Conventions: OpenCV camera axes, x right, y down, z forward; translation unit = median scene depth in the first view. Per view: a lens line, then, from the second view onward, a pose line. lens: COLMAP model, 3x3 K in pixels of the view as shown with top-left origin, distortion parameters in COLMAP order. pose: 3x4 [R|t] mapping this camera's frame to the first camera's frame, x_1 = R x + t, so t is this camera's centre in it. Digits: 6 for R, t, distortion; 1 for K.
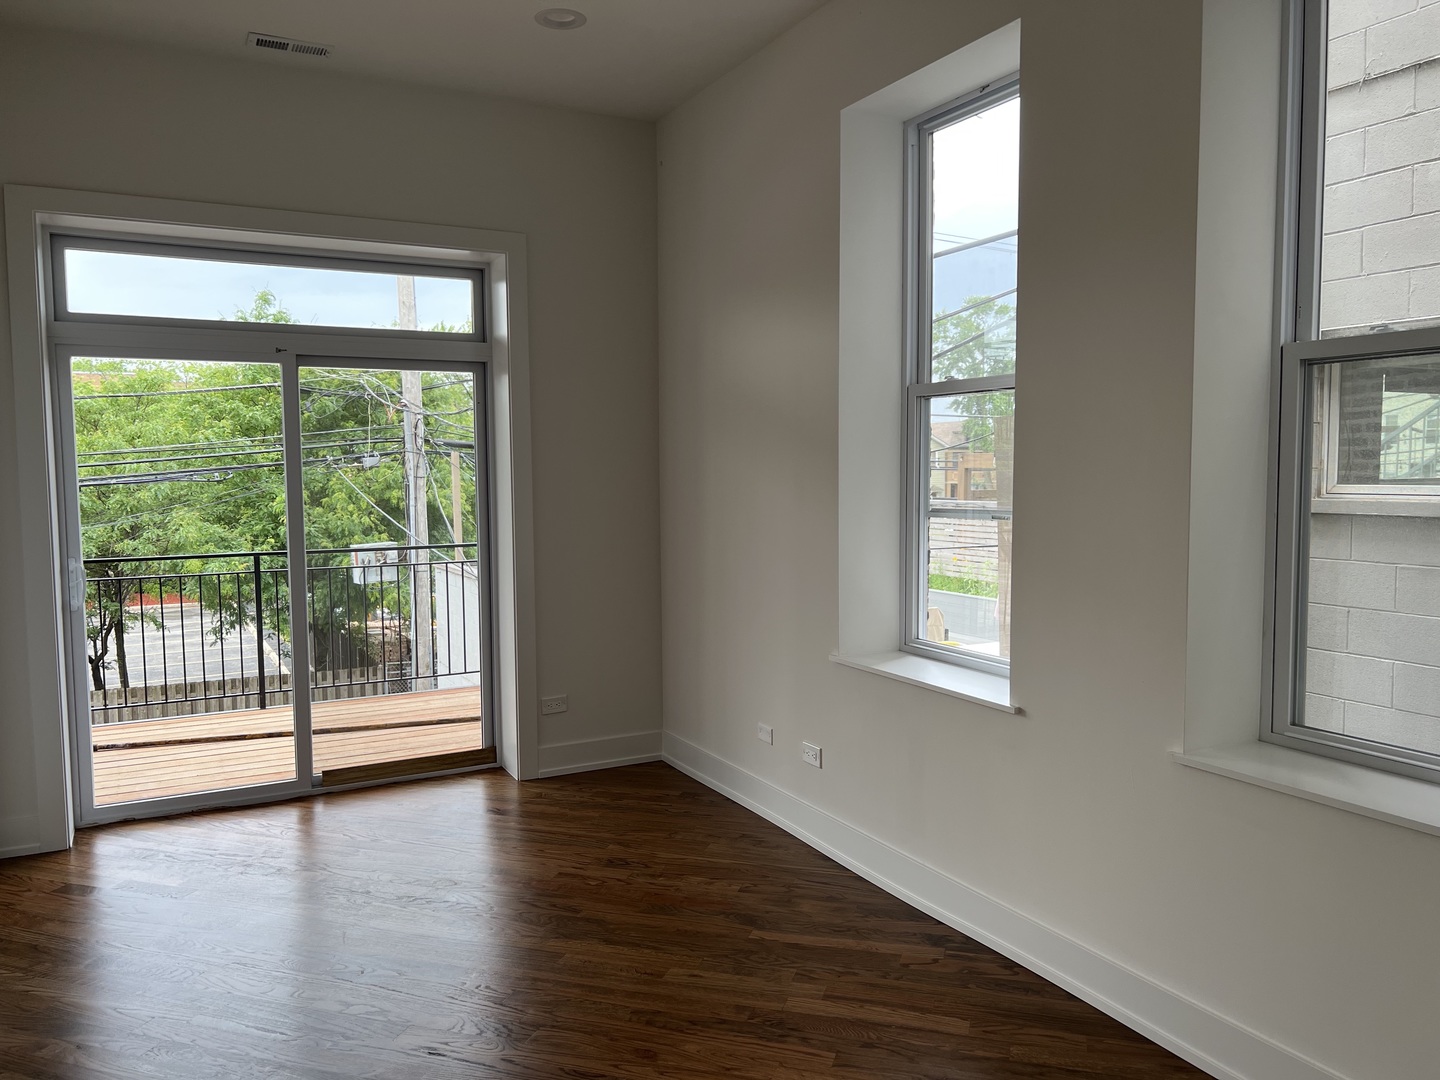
lens RADIAL K [[1083.8, 0, 720.1], [0, 1083.8, 540.7], [0, 0, 1]] dist [-0.001282, -0.001032]
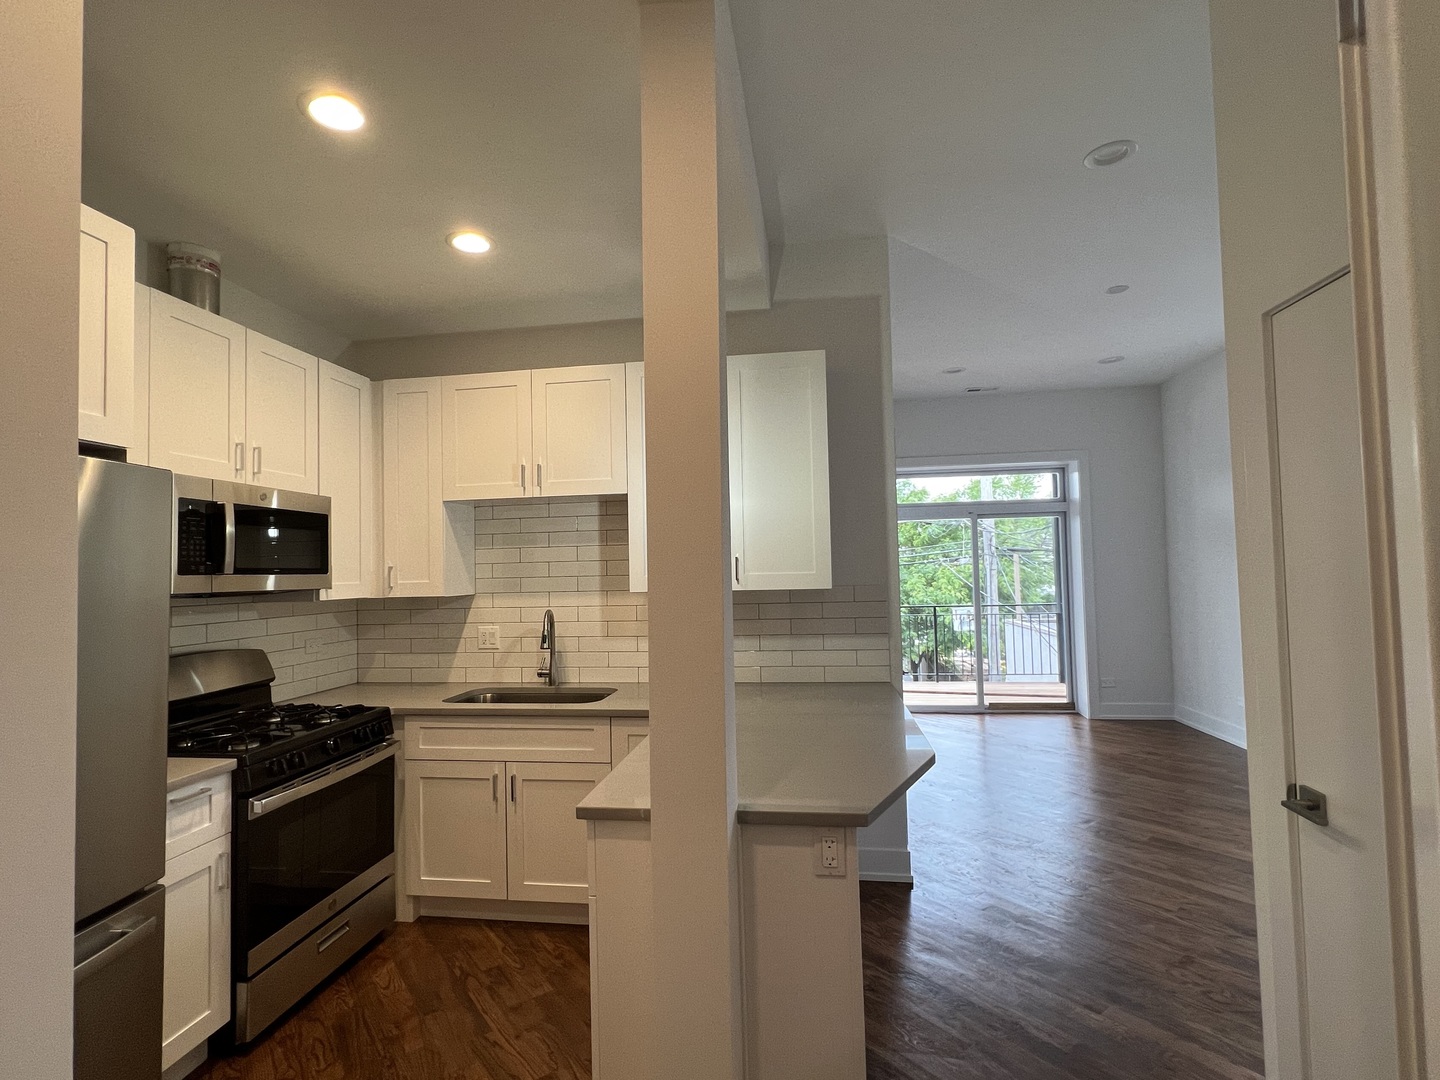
lens RADIAL K [[683.6, 0, 721.1], [0, 683.6, 542.2], [0, 0, 1]] dist [-0.001710, 0.000790]
pose [[0.813719, -0.033082, -0.580317, 0.002628], [-0.025639, 0.995365, -0.092694, 0.030766], [0.580693, 0.090305, 0.809098, -0.421866]]
